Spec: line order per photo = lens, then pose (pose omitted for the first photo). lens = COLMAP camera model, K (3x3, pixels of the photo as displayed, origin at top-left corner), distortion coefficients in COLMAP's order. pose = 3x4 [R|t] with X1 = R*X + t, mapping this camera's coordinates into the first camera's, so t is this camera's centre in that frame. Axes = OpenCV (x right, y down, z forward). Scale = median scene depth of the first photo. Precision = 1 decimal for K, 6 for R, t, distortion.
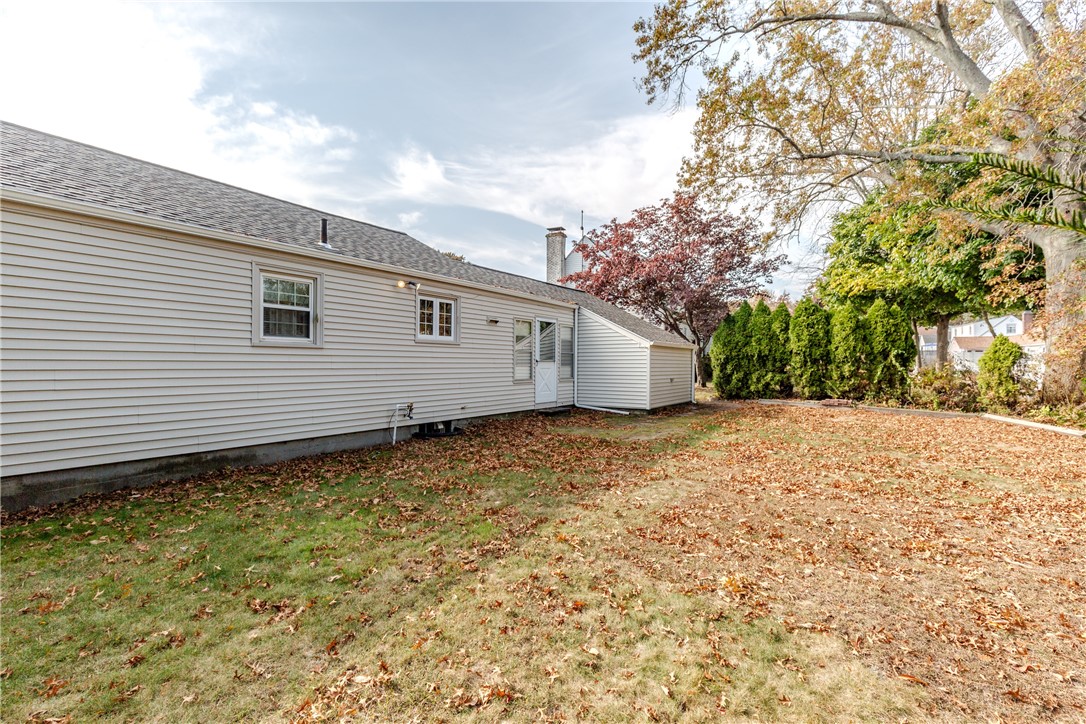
lens RADIAL K [[487.8, 0, 547.4], [0, 487.8, 365.0], [0, 0, 1]] dist [0.000372, -0.000416]
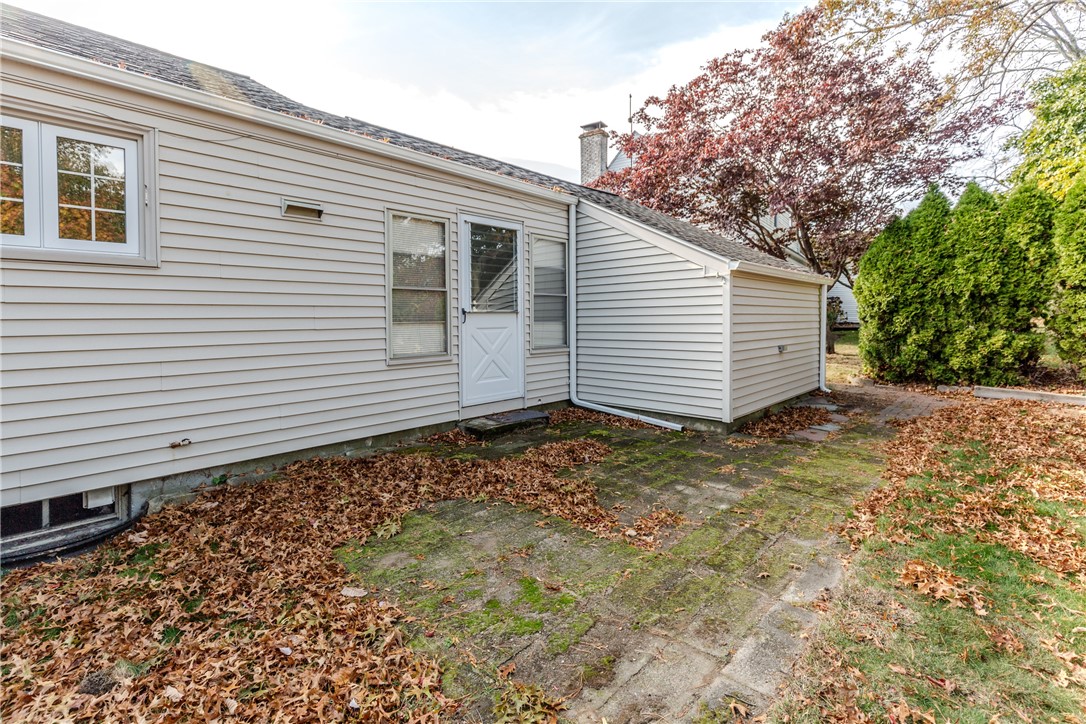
lens RADIAL K [[489.8, 0, 542.1], [0, 489.8, 323.9], [0, 0, 1]] dist [0.003142, 0.000312]
pose [[0.985225, -0.009864, -0.170979, 0.107017], [0.011615, 0.999890, 0.009247, -0.000547], [0.170869, -0.011097, 0.985231, 0.487140]]
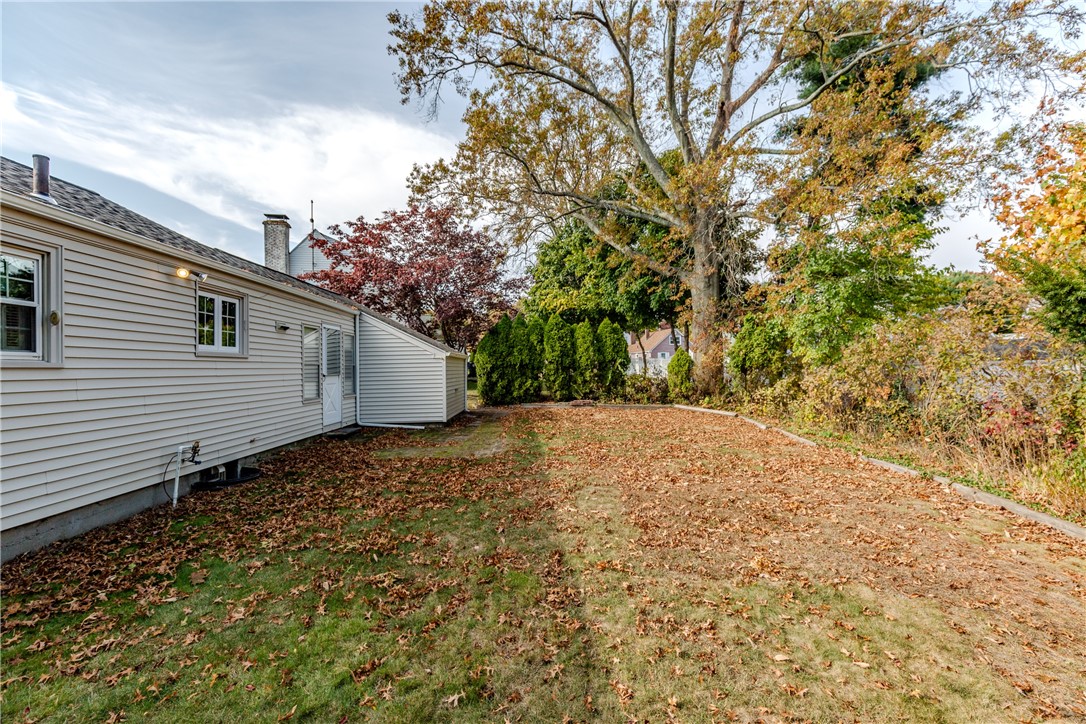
lens RADIAL K [[487.8, 0, 547.4], [0, 487.8, 365.0], [0, 0, 1]] dist [0.000372, -0.000416]
pose [[0.811439, -0.015476, 0.584232, -0.170907], [0.023532, 0.999704, -0.006202, -0.010454], [-0.583963, 0.018781, 0.811563, 0.077747]]
